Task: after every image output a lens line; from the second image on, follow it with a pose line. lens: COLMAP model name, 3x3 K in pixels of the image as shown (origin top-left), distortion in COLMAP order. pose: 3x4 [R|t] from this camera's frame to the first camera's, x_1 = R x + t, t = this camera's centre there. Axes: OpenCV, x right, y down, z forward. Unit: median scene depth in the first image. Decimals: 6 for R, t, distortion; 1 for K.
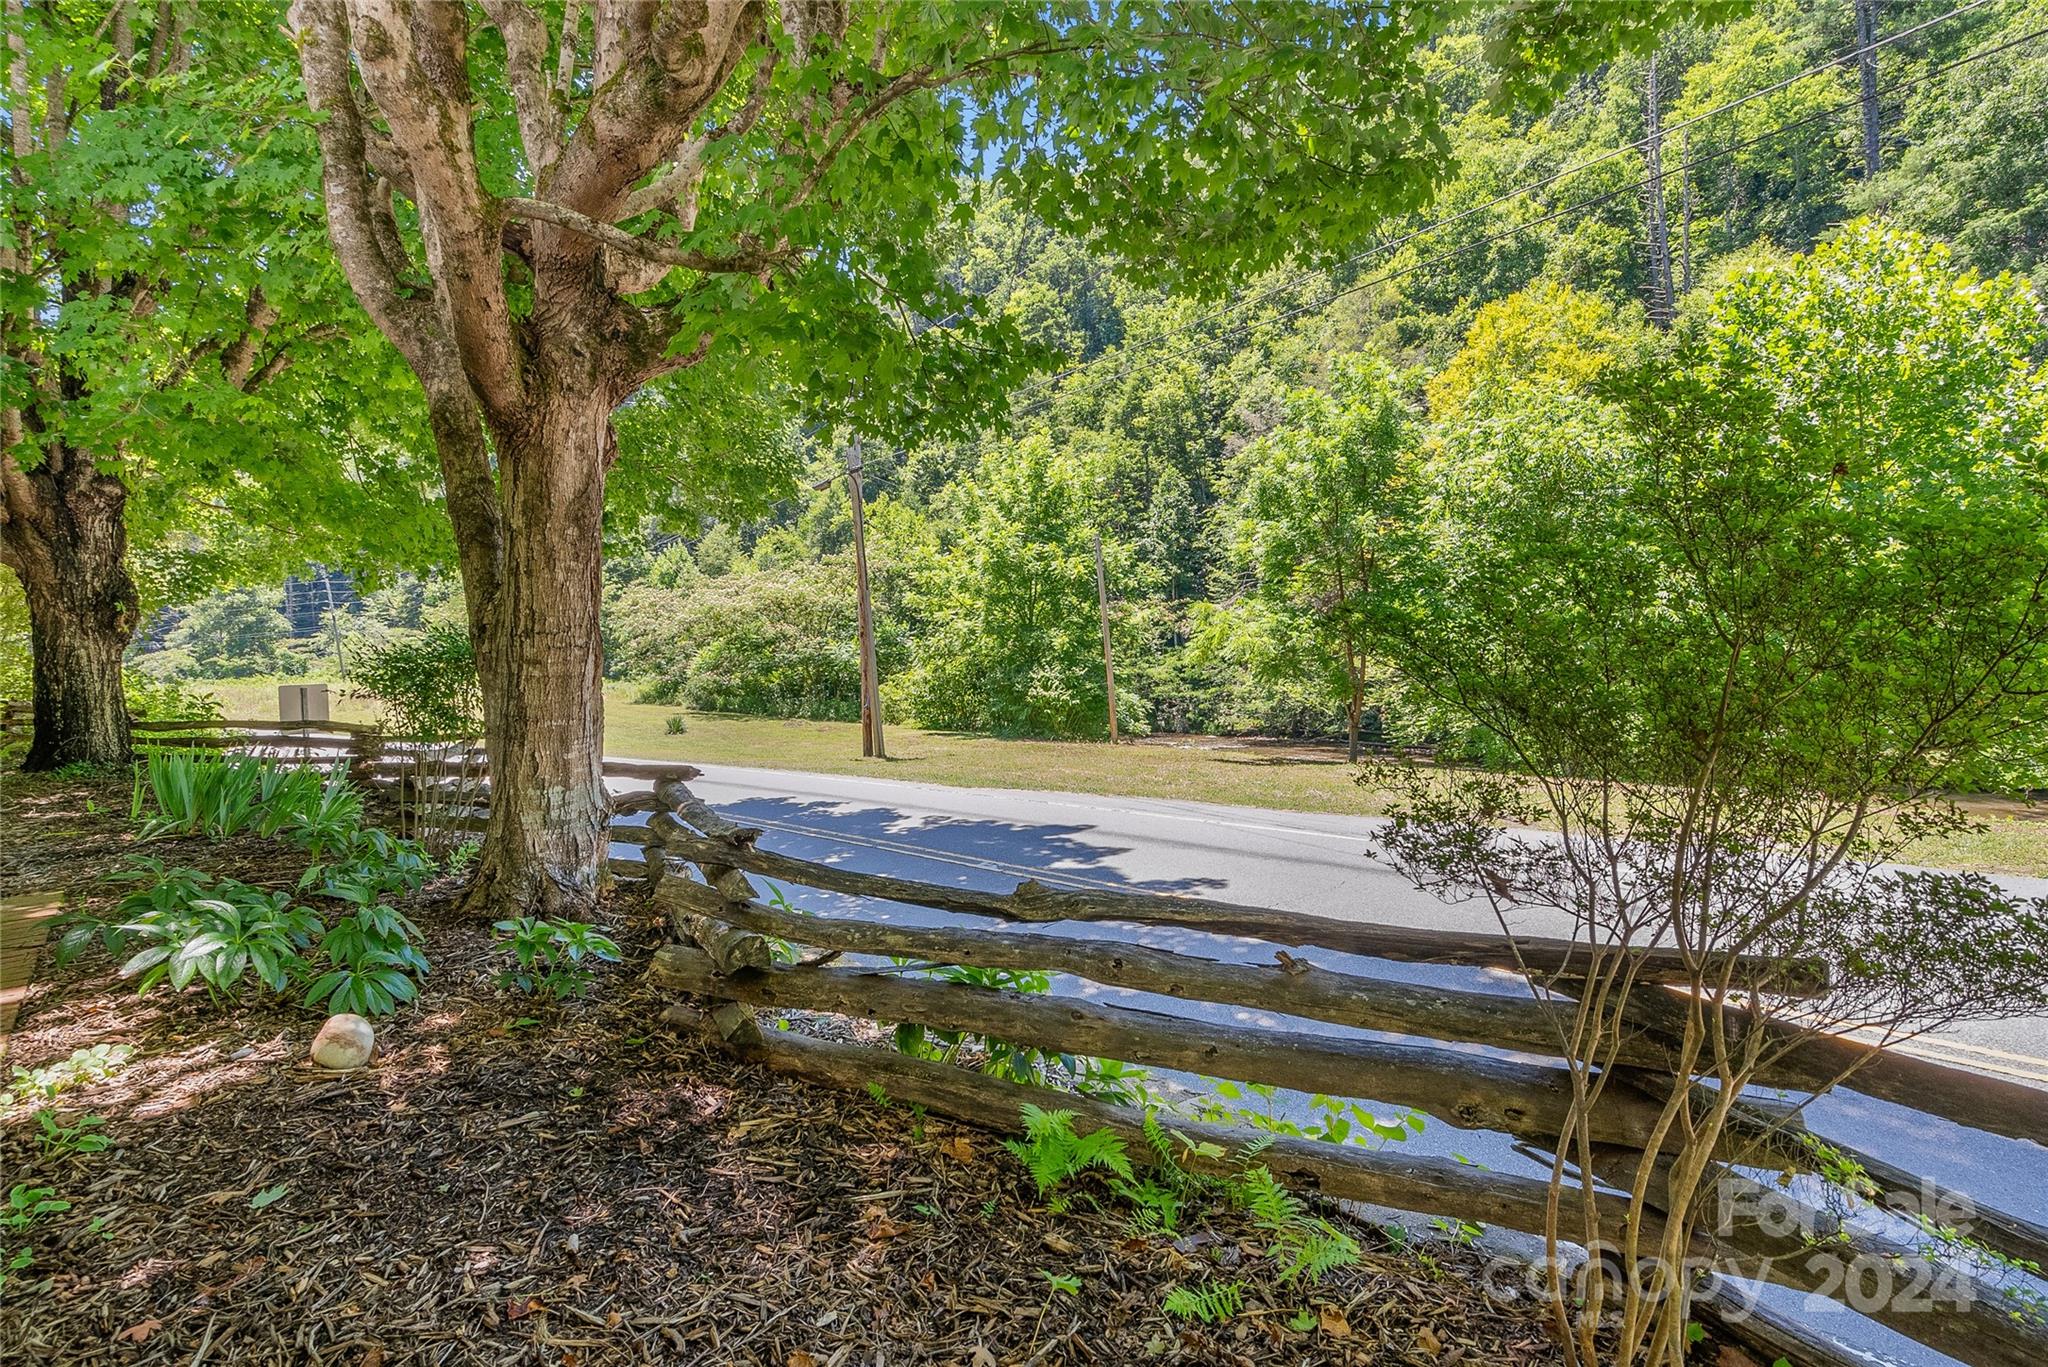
lens RADIAL K [[942.2, 0, 1024.0], [0, 942.2, 683.5], [0, 0, 1]] dist [-0.000920, 0.001354]
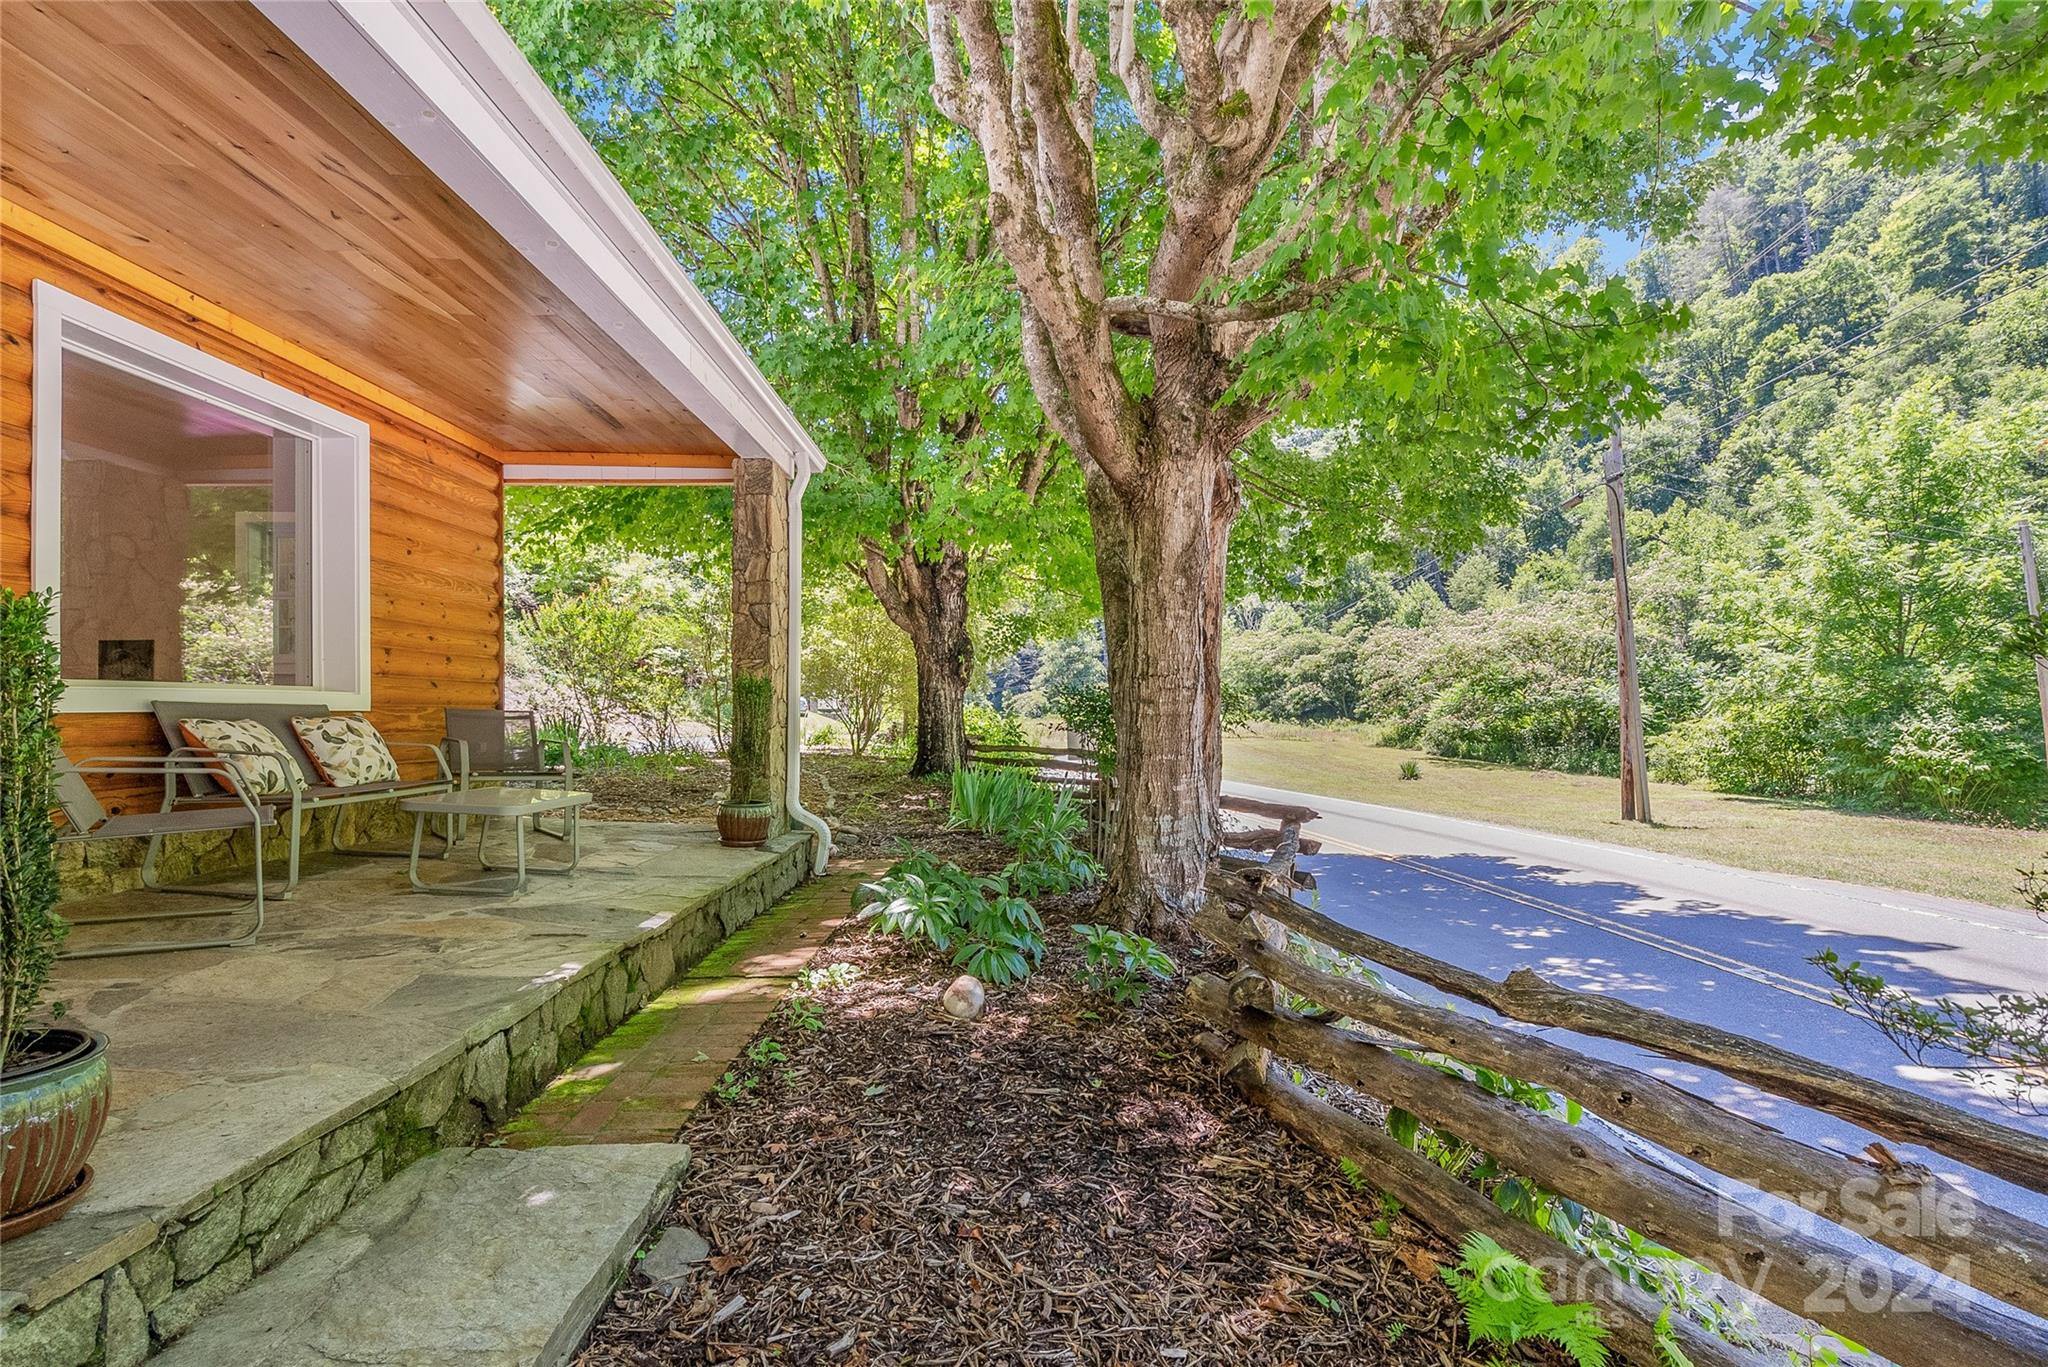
lens RADIAL K [[983.2, 0, 1034.5], [0, 983.2, 712.5], [0, 0, 1]] dist [-0.016936, 0.011952]
pose [[0.741406, 0.015720, -0.670872, 0.144848], [-0.025459, 0.999665, -0.004710, -0.000911], [0.670574, 0.020572, 0.741558, 0.042194]]
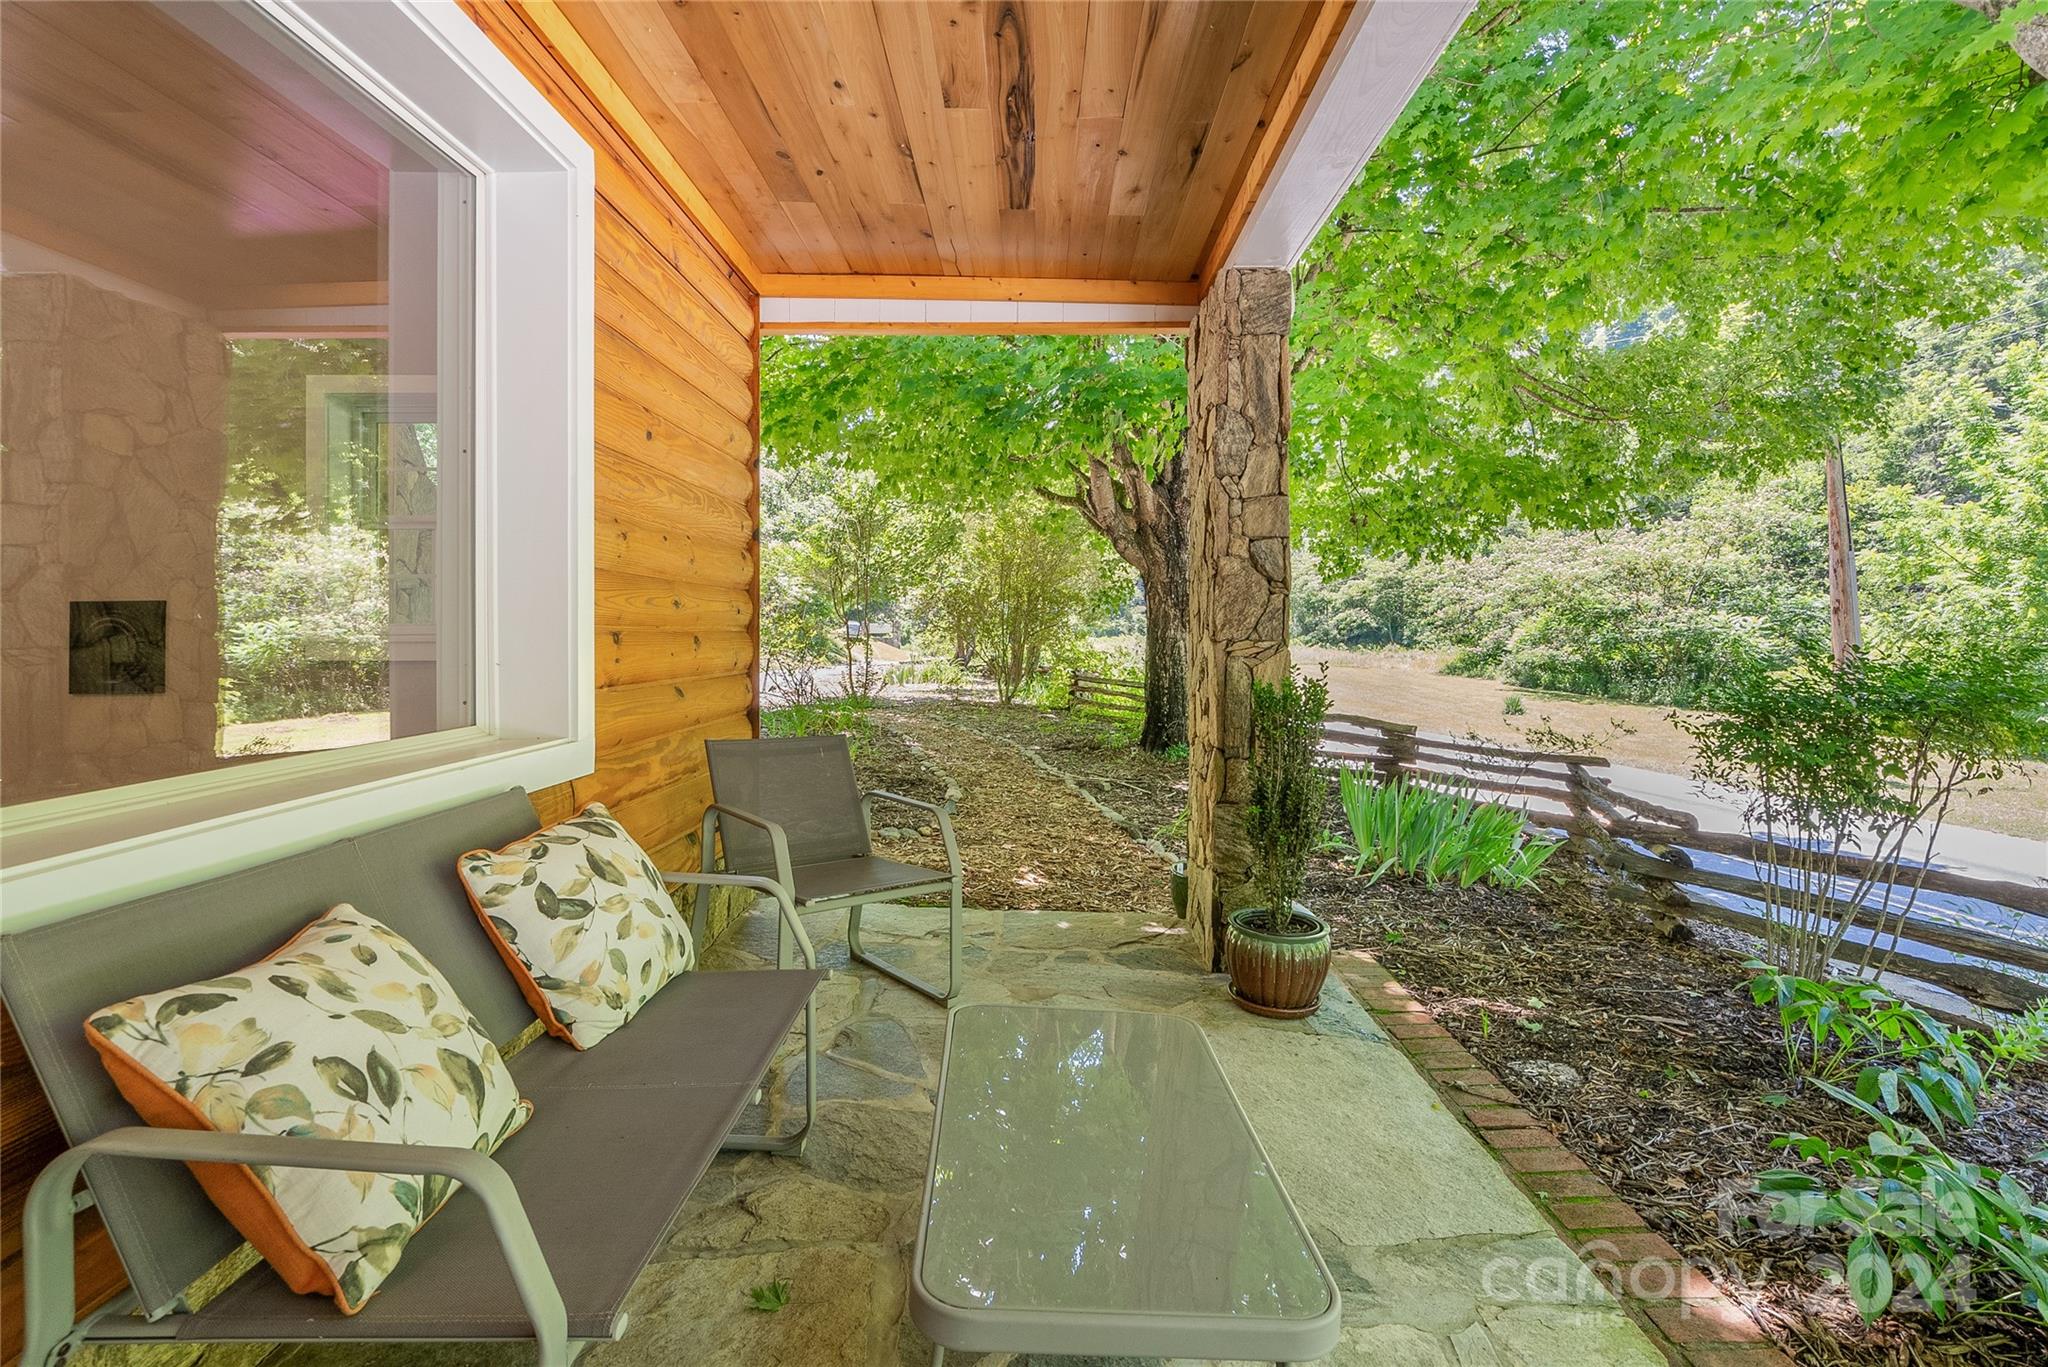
lens RADIAL K [[950.0, 0, 1053.9], [0, 950.0, 630.5], [0, 0, 1]] dist [-0.030285, 0.015119]
pose [[0.734024, 0.013988, -0.678980, -0.721005], [-0.027400, 0.999584, -0.009029, -0.070930], [0.678571, 0.025231, 0.734101, 0.170208]]
